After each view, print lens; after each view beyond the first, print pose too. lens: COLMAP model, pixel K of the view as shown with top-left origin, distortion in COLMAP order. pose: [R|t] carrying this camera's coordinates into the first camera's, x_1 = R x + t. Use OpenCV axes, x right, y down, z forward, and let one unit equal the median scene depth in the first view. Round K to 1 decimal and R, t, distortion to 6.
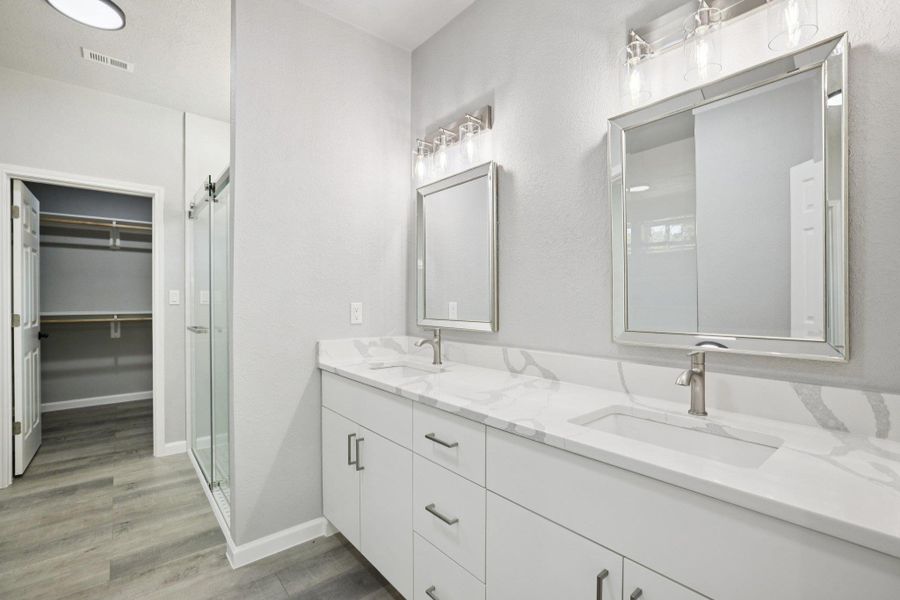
lens RADIAL K [[419.0, 0, 449.5], [0, 419.0, 301.3], [0, 0, 1]] dist [-0.014783, 0.000133]
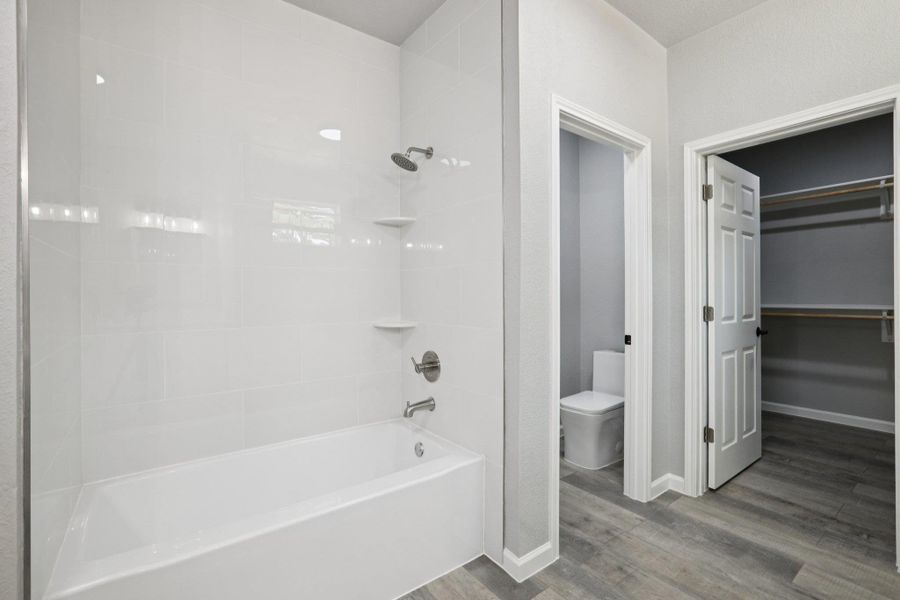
lens RADIAL K [[401.0, 0, 461.9], [0, 401.0, 295.8], [0, 0, 1]] dist [-0.032686, 0.015466]
pose [[-0.020263, 0.005253, -0.999781, -0.160197], [0.004960, 0.999974, 0.005154, 0.000385], [0.999782, -0.004855, -0.020289, 0.408013]]
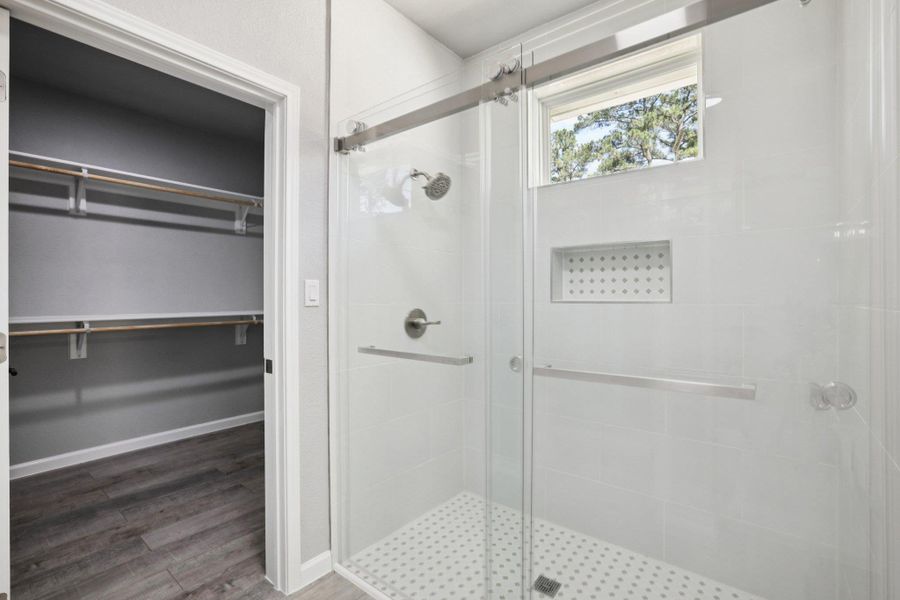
lens RADIAL K [[409.6, 0, 450.3], [0, 409.6, 301.0], [0, 0, 1]] dist [-0.018570, 0.010895]
pose [[0.975367, 0.005543, 0.220520, -0.592424], [-0.004559, 0.999977, -0.004969, 0.003707], [-0.220543, 0.003841, 0.975370, 0.427799]]
